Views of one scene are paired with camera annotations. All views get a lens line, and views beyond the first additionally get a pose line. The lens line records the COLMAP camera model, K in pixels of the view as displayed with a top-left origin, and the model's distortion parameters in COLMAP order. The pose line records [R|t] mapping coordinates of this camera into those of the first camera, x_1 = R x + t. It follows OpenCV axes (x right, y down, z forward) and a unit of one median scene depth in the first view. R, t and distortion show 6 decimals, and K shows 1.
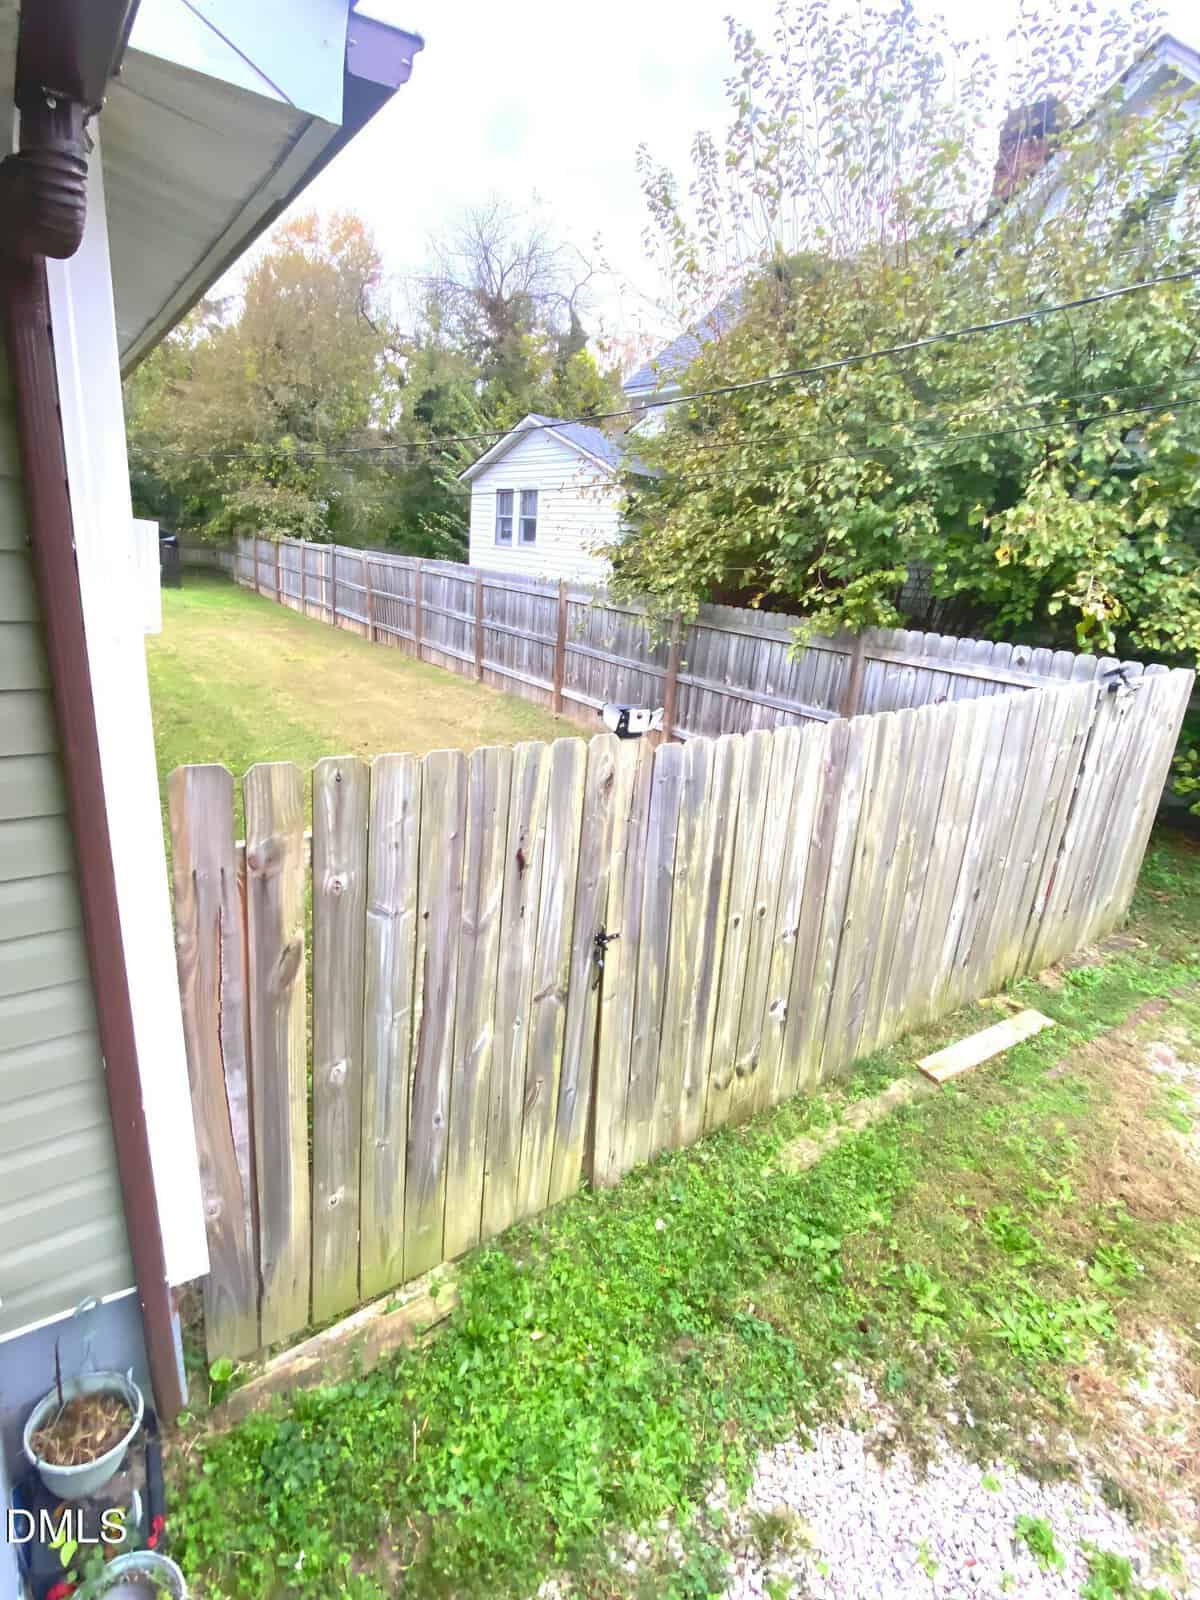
lens RADIAL K [[853.1, 0, 618.2], [0, 853.1, 781.5], [0, 0, 1]] dist [0.071887, -0.061074]
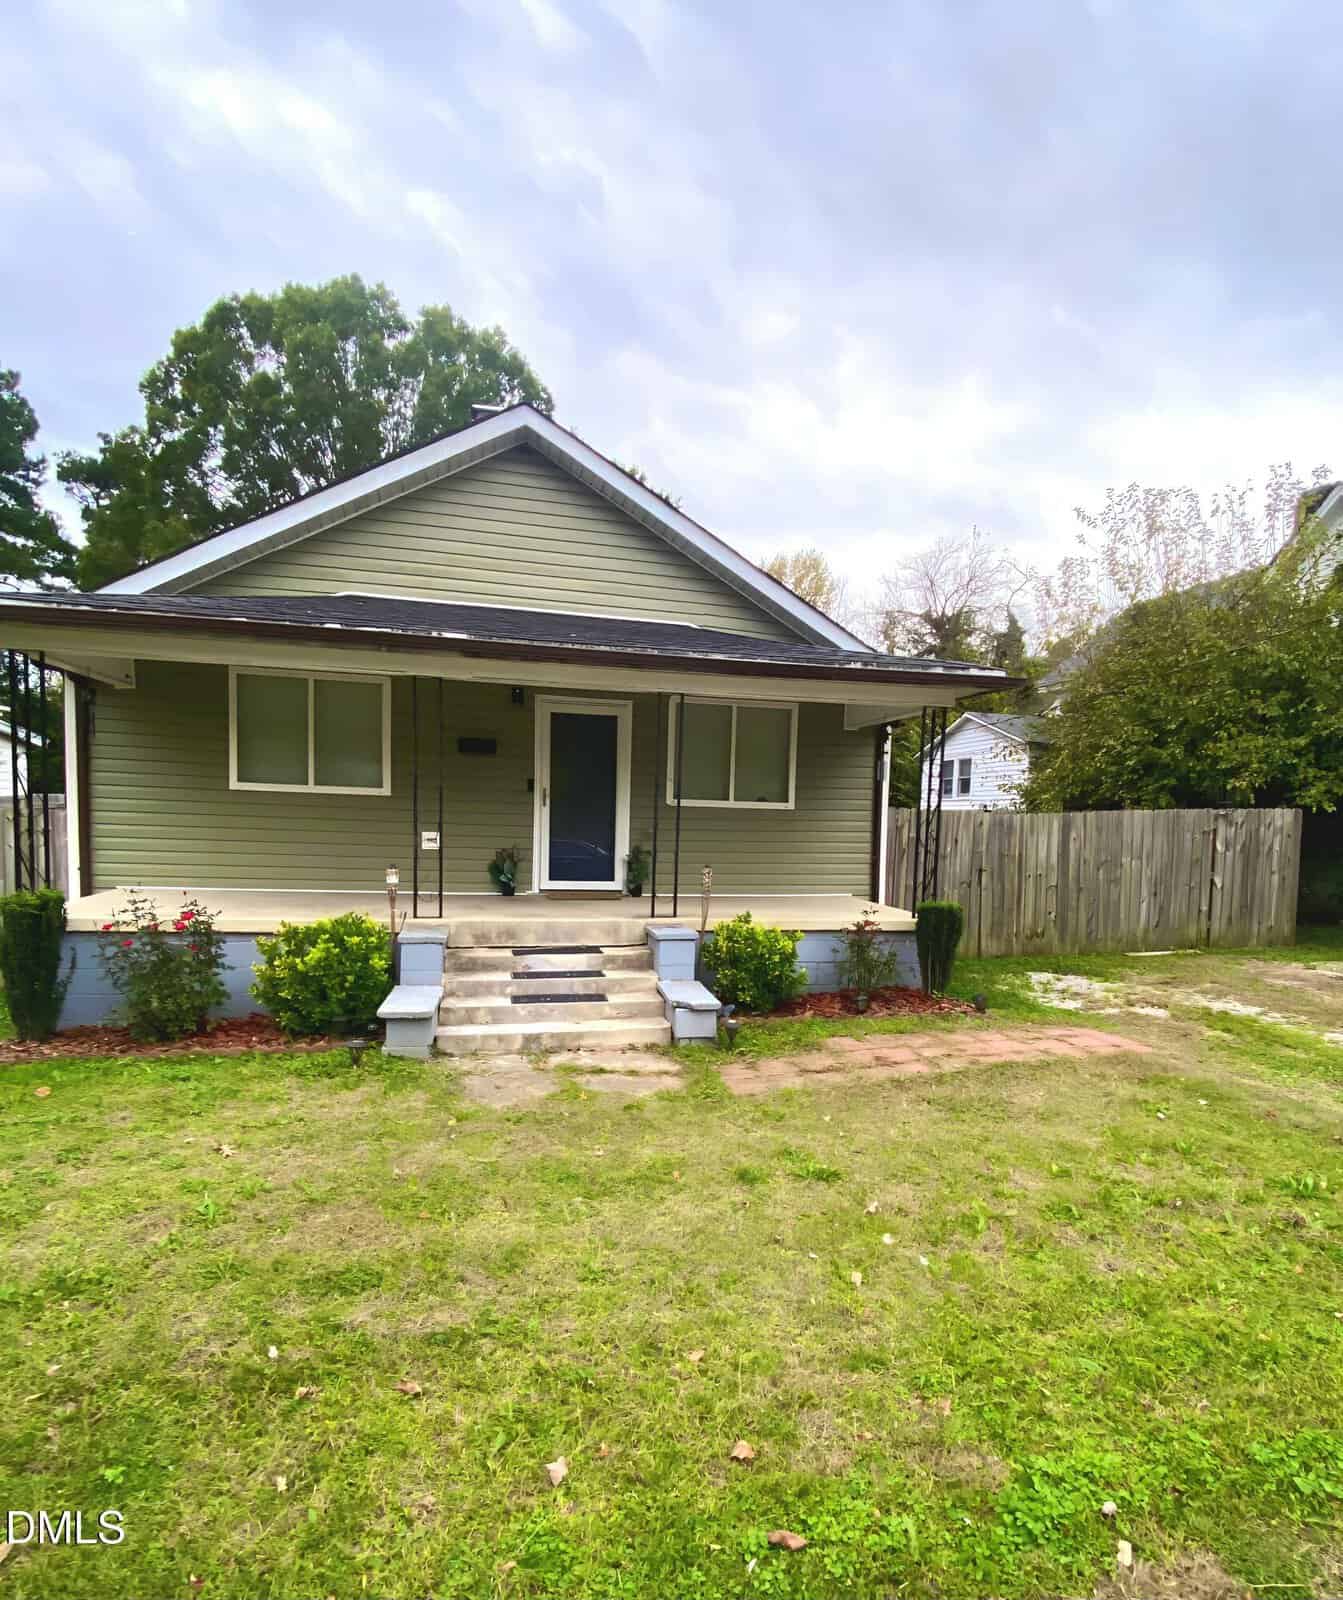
lens RADIAL K [[812.2, 0, 677.0], [0, 812.2, 859.4], [0, 0, 1]] dist [0.038878, -0.000881]
pose [[0.902369, -0.025738, -0.430194, 0.093419], [-0.068204, 0.977106, -0.201524, 0.281597], [0.425532, 0.211190, 0.879955, -0.778456]]
